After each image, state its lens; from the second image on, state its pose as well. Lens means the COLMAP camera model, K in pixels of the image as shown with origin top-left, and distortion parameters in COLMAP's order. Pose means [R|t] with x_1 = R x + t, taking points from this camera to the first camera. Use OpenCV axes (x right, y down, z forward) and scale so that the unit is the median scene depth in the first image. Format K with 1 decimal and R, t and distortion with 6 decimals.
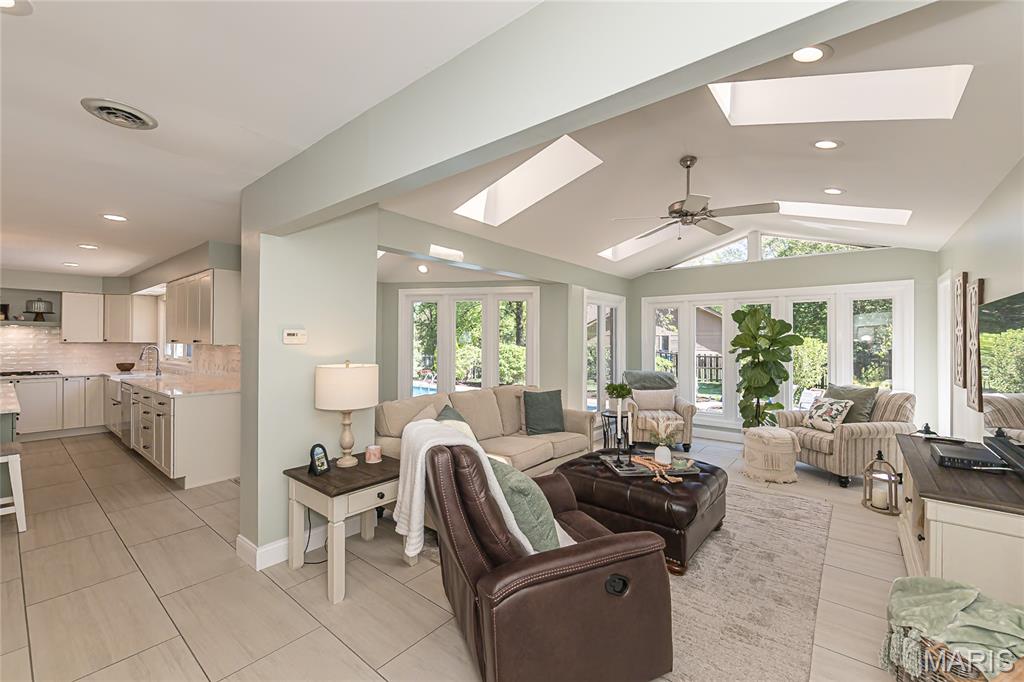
lens RADIAL K [[423.7, 0, 511.8], [0, 423.7, 336.9], [0, 0, 1]] dist [0.001479, -0.000020]
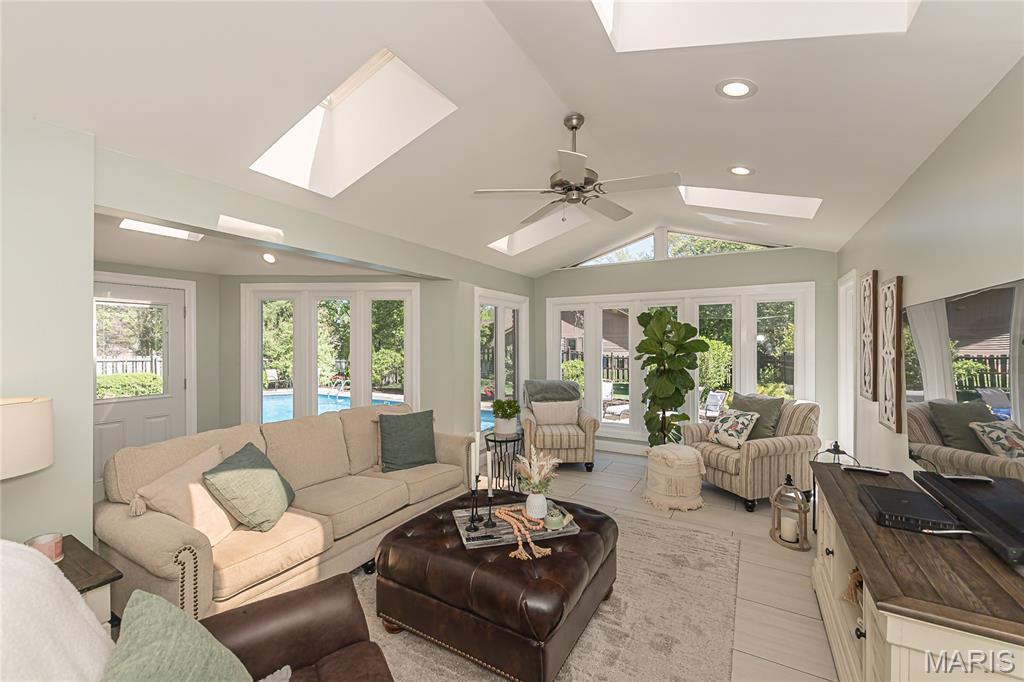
lens RADIAL K [[412.0, 0, 512.0], [0, 412.0, 341.0], [0, 0, 1]] dist [-0.000016, 0.000144]
pose [[0.987912, -0.004065, 0.154962, 0.143634], [0.003220, 0.999979, 0.005703, -0.009973], [-0.154982, -0.005135, 0.987904, 0.207240]]
